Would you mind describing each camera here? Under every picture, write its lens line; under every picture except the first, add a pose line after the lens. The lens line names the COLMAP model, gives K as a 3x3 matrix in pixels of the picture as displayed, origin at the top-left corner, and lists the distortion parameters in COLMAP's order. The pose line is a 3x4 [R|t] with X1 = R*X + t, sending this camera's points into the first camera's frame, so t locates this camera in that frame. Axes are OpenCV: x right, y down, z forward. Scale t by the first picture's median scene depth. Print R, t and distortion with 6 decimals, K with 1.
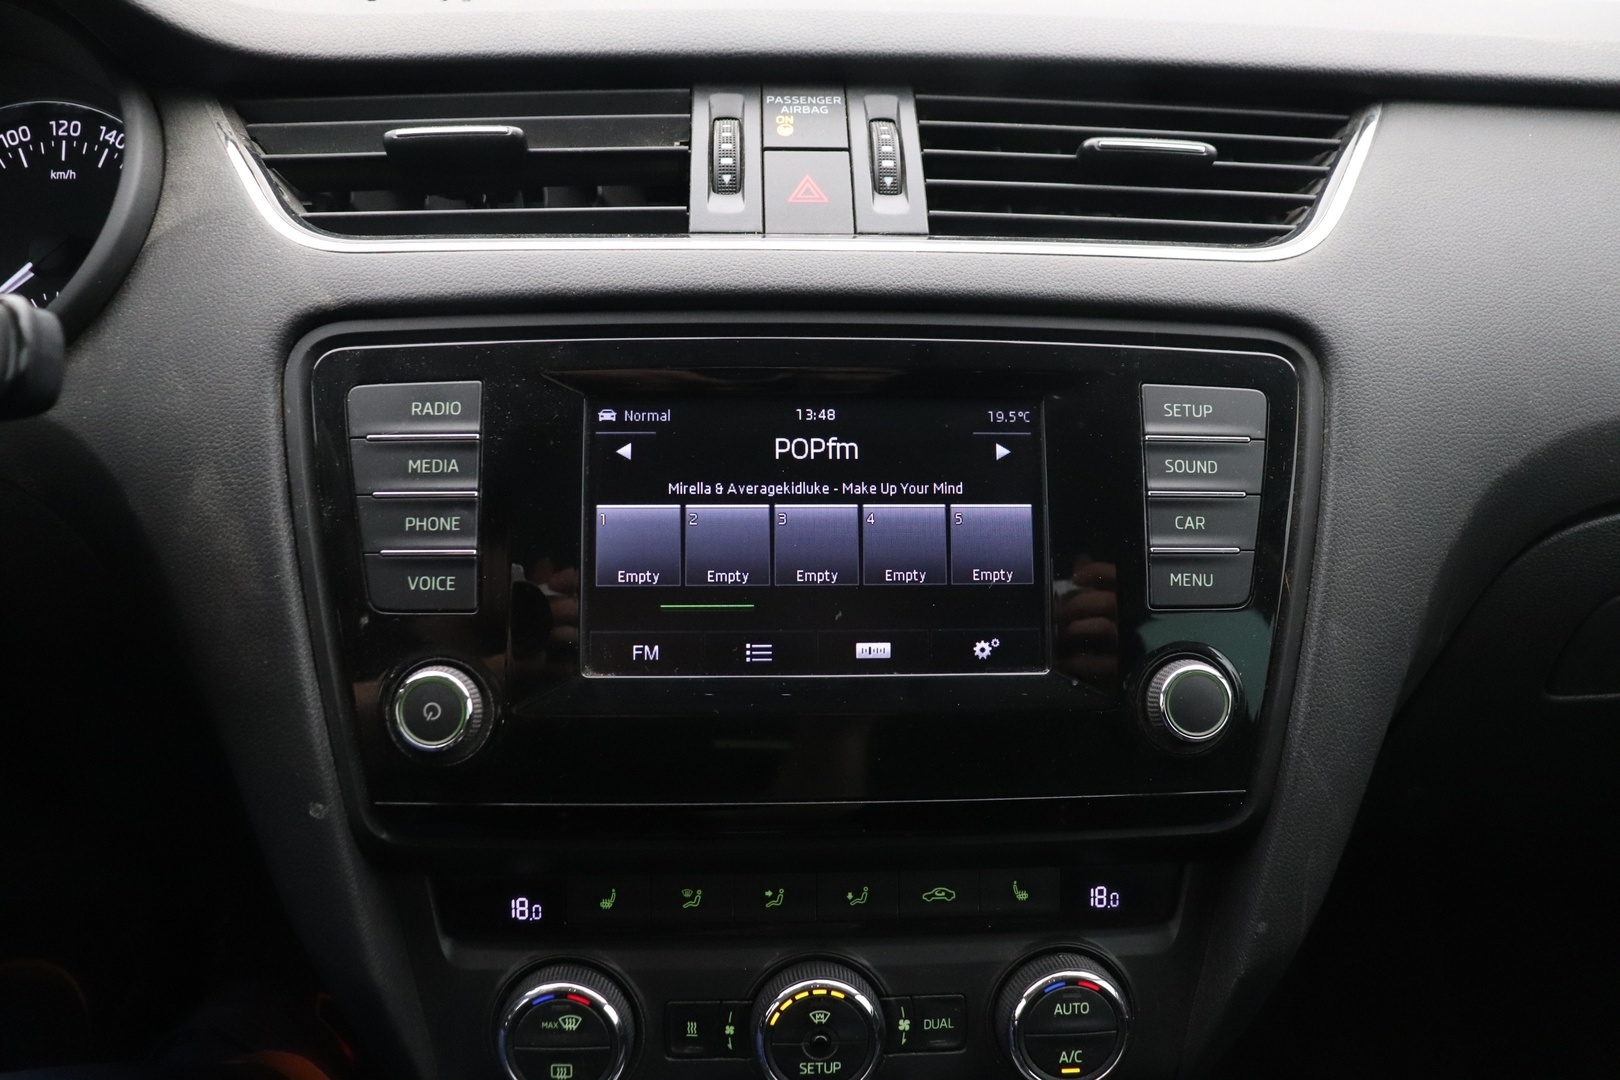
lens RADIAL K [[1346.9, 0, 810.0], [0, 1346.9, 540.0], [0, 0, 1]] dist [-0.173598, 0.158478]
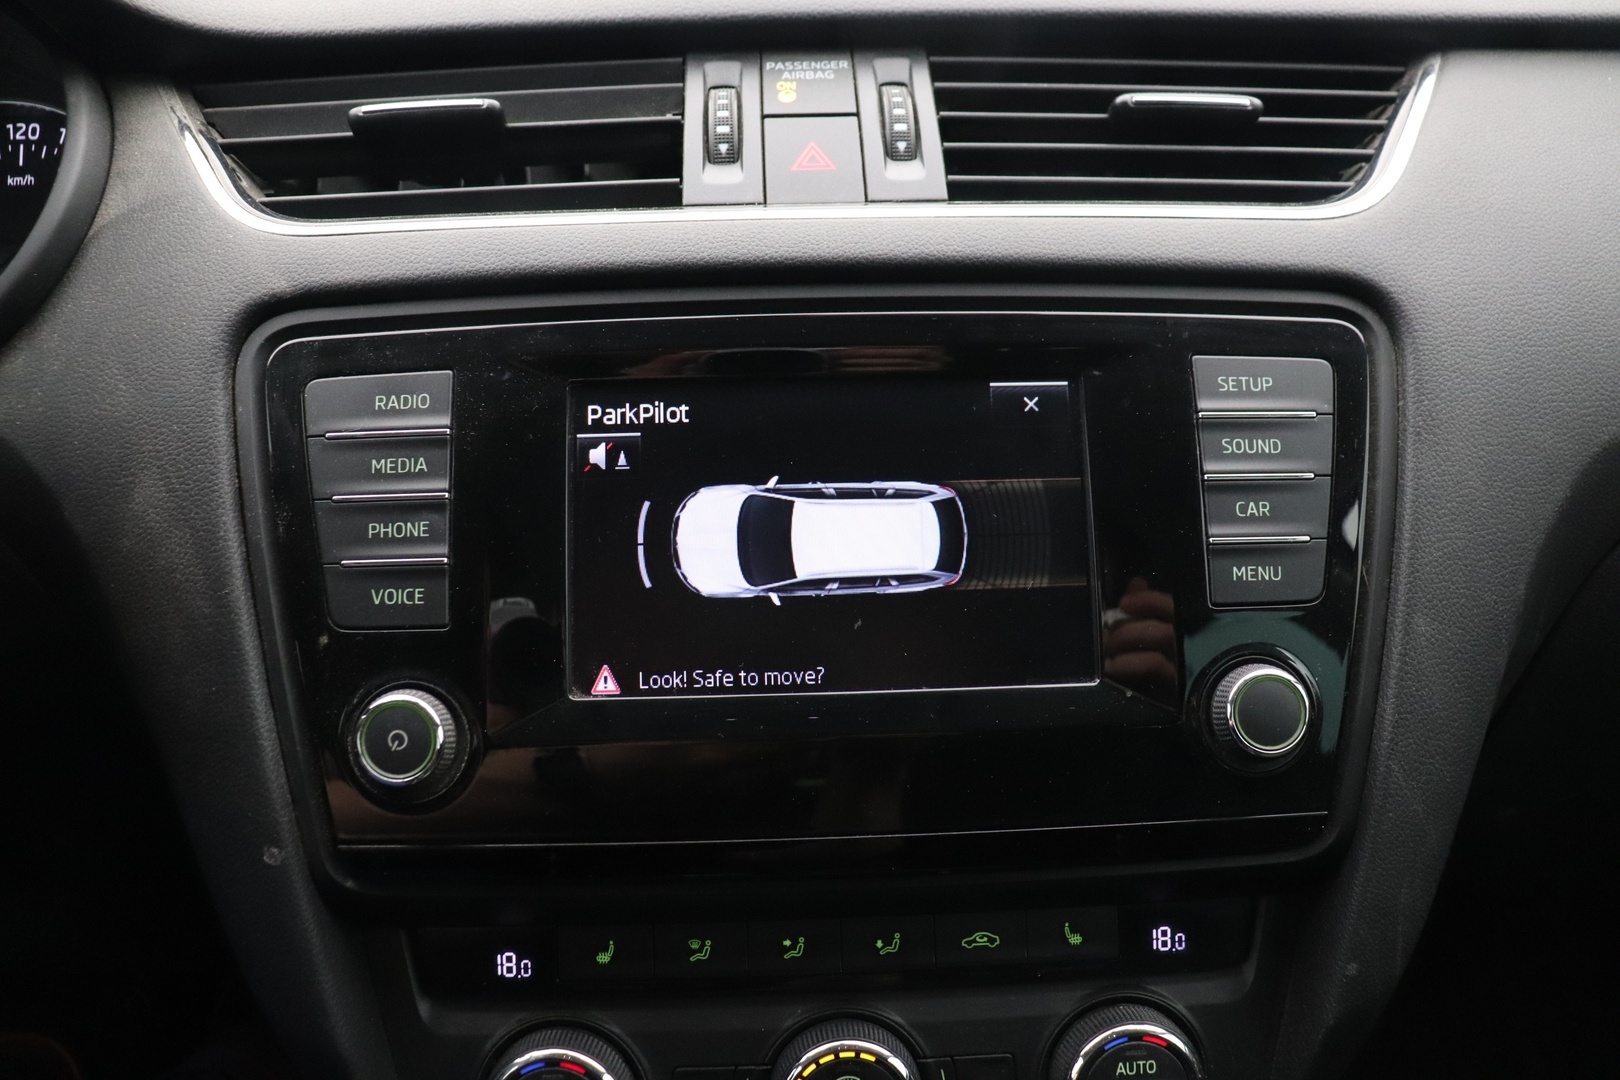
lens RADIAL K [[1331.4, 0, 813.2], [0, 1331.4, 539.3], [0, 0, 1]] dist [-0.178317, 0.152783]
pose [[0.999443, -0.025269, -0.021787, 0.011963], [0.024341, 0.998828, -0.041843, 0.035710], [0.022819, 0.041290, 0.998887, 0.123830]]
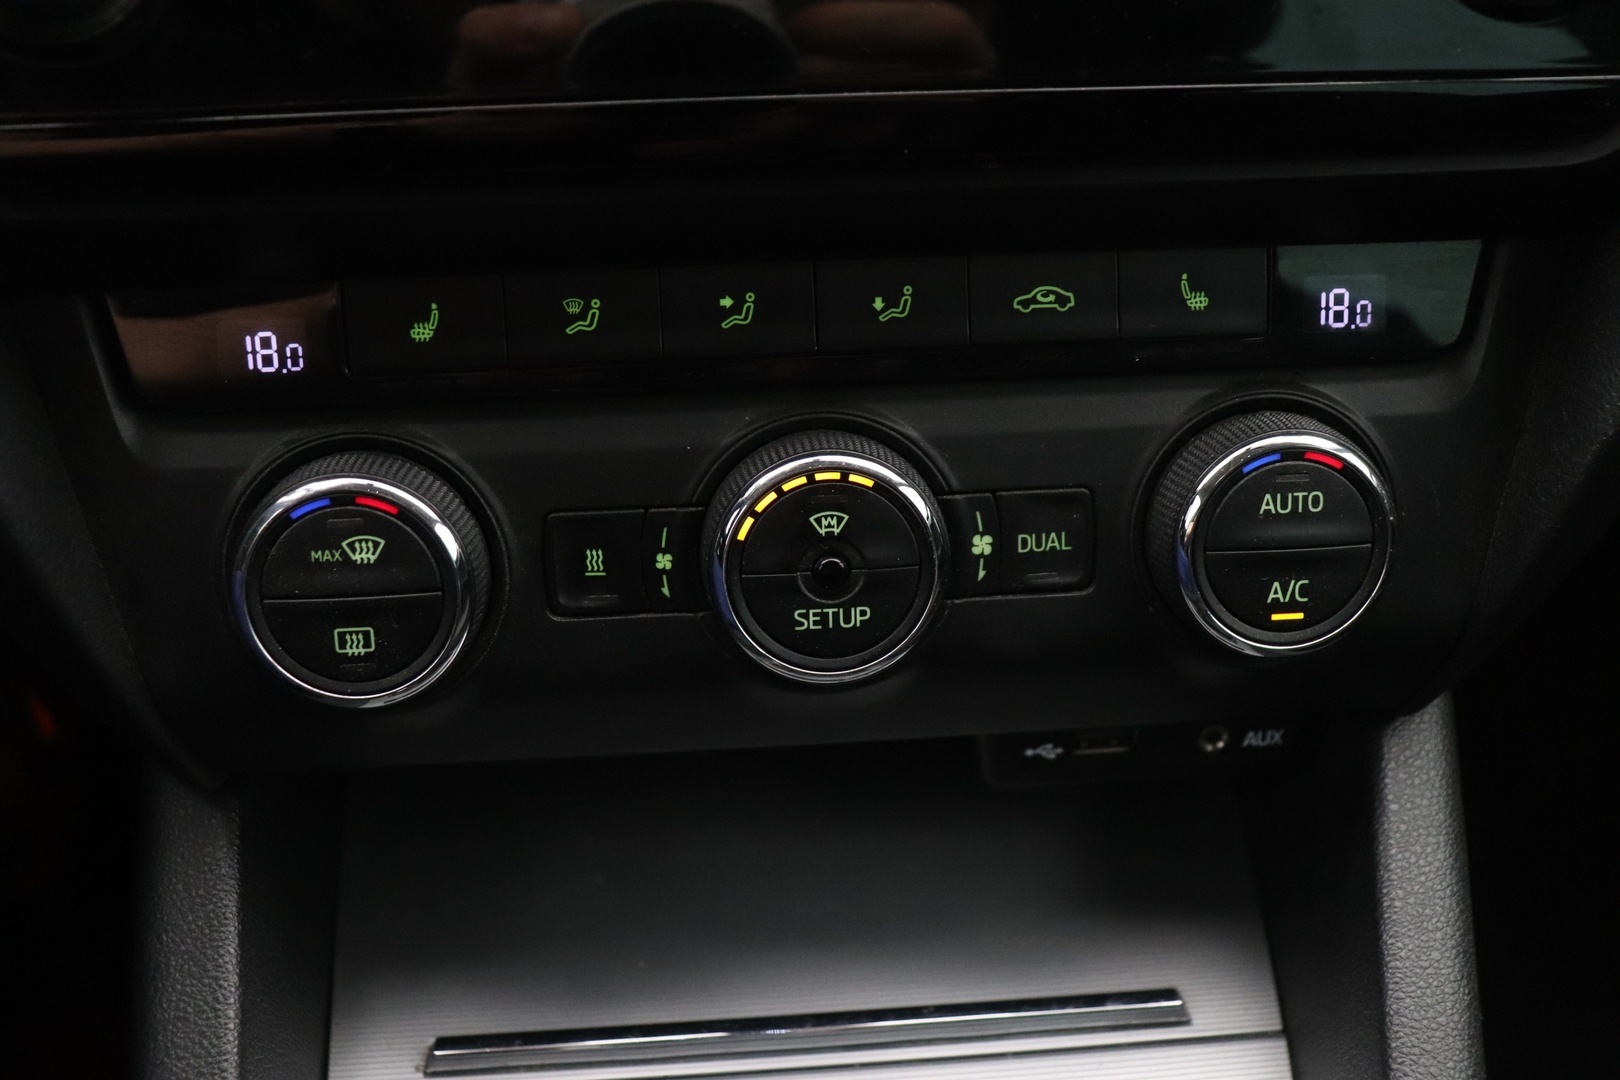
lens RADIAL K [[1731.6, 0, 810.0], [0, 1731.6, 540.0], [0, 0, 1]] dist [-0.083122, 0.011298]
pose [[0.999496, -0.030568, 0.008521, -0.006335], [0.027656, 0.970752, 0.238488, 0.194661], [-0.015562, -0.238132, 0.971108, 0.305817]]
